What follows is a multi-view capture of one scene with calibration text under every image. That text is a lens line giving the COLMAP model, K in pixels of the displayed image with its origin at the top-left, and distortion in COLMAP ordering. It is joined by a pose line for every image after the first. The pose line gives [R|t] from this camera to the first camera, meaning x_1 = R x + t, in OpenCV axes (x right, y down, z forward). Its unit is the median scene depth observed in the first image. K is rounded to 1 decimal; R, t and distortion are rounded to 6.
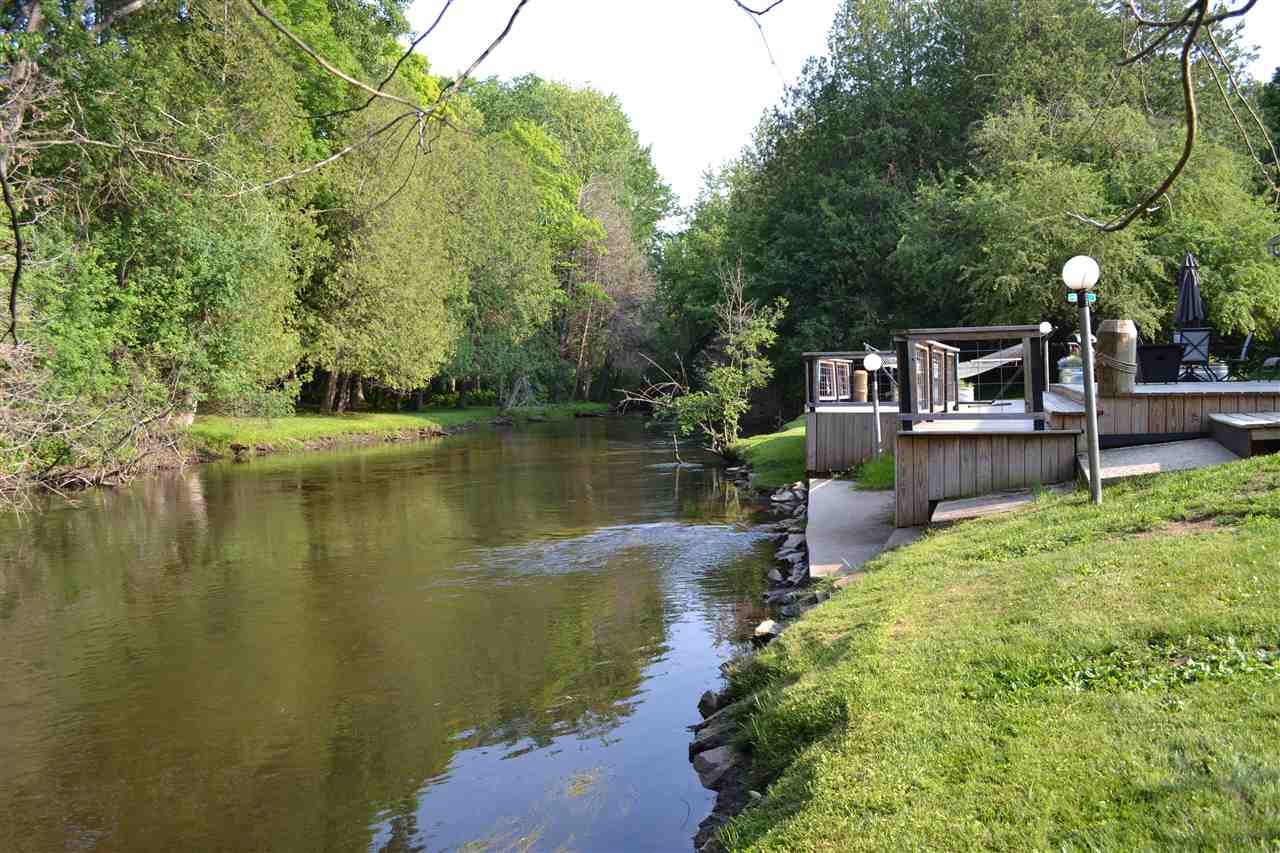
lens RADIAL K [[1022.5, 0, 638.4], [0, 1022.5, 435.9], [0, 0, 1]] dist [-0.082408, 0.011844]
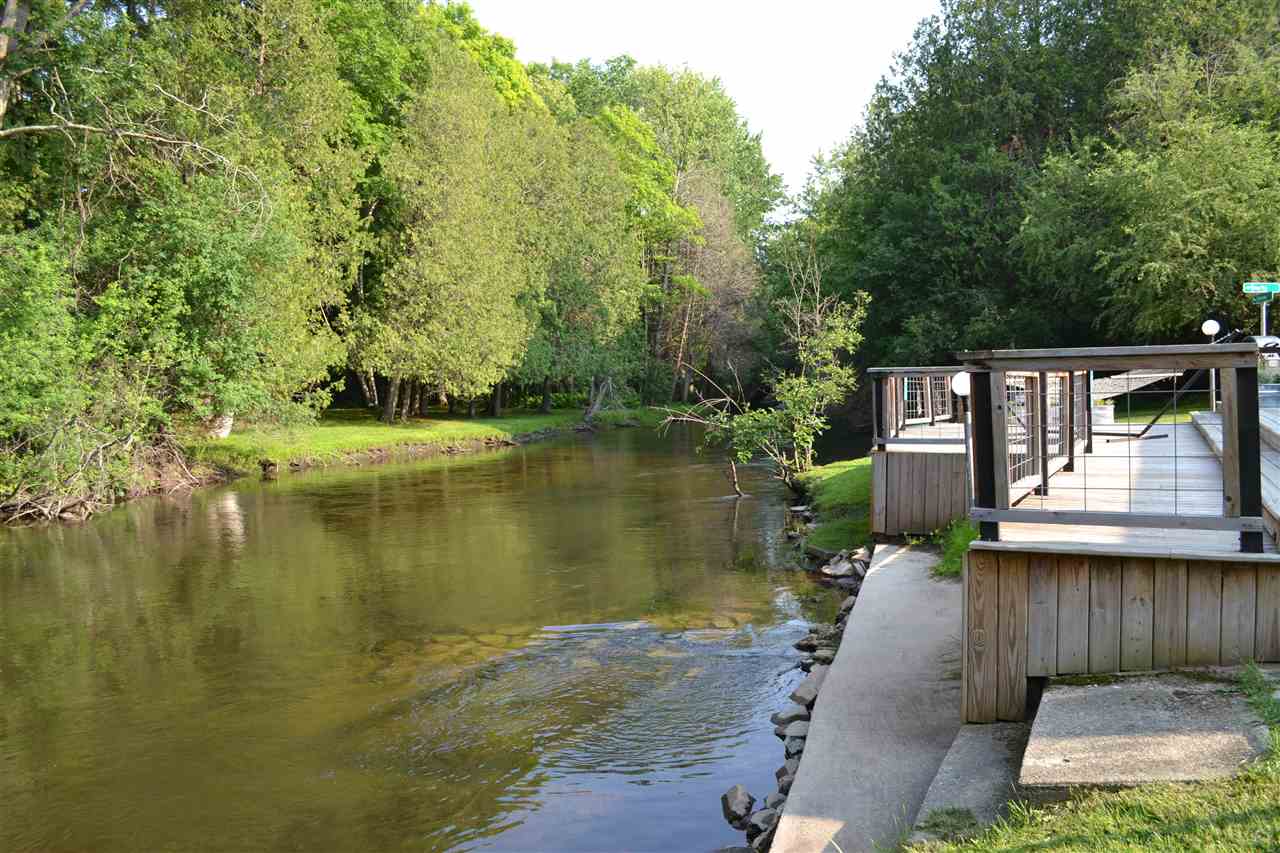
lens RADIAL K [[1022.5, 0, 638.4], [0, 1022.5, 435.9], [0, 0, 1]] dist [-0.082408, 0.011844]
pose [[0.992700, 0.004338, -0.120534, 0.045739], [-0.003780, 0.999981, 0.004854, -0.019373], [0.120553, -0.004363, 0.992697, 0.141607]]
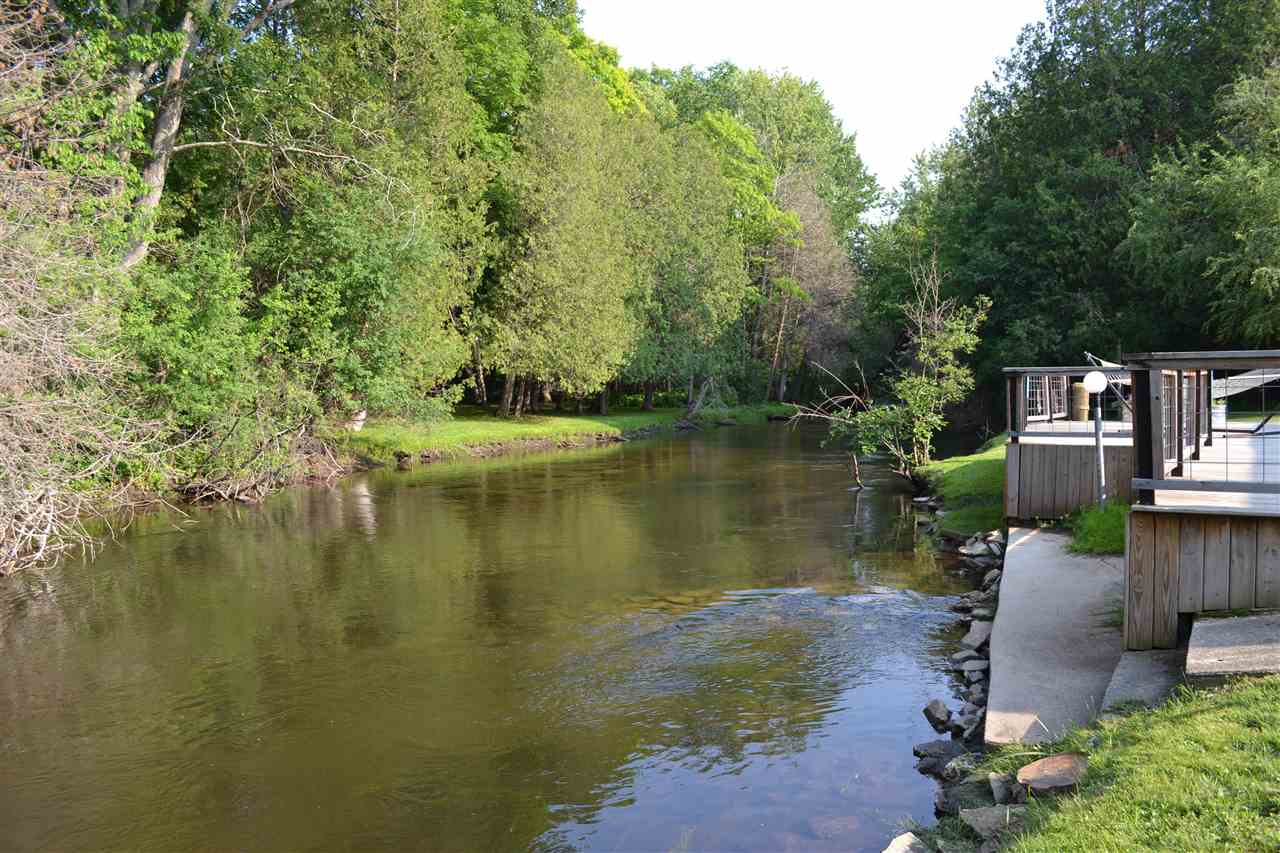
lens RADIAL K [[1022.5, 0, 638.4], [0, 1022.5, 435.9], [0, 0, 1]] dist [-0.082408, 0.011844]
pose [[0.979775, 0.014368, -0.199586, 0.021525], [-0.013497, 0.999893, 0.005724, -0.015489], [0.199647, -0.002914, 0.979864, 0.091149]]
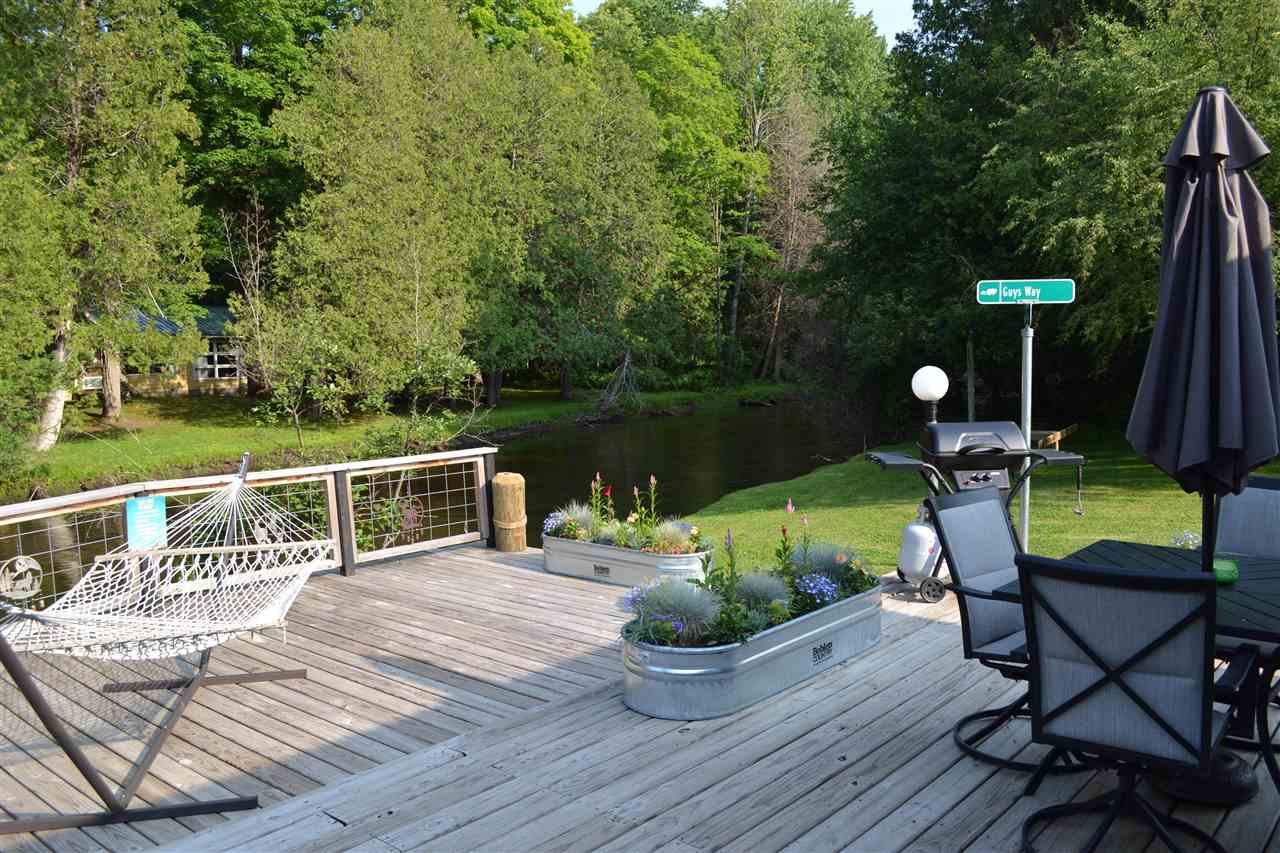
lens RADIAL K [[1022.5, 0, 638.4], [0, 1022.5, 435.9], [0, 0, 1]] dist [-0.082408, 0.011844]
pose [[0.934675, 0.029586, -0.354270, 0.308464], [-0.011404, 0.998513, 0.053303, -0.076192], [0.355320, -0.045781, 0.933623, 0.470686]]
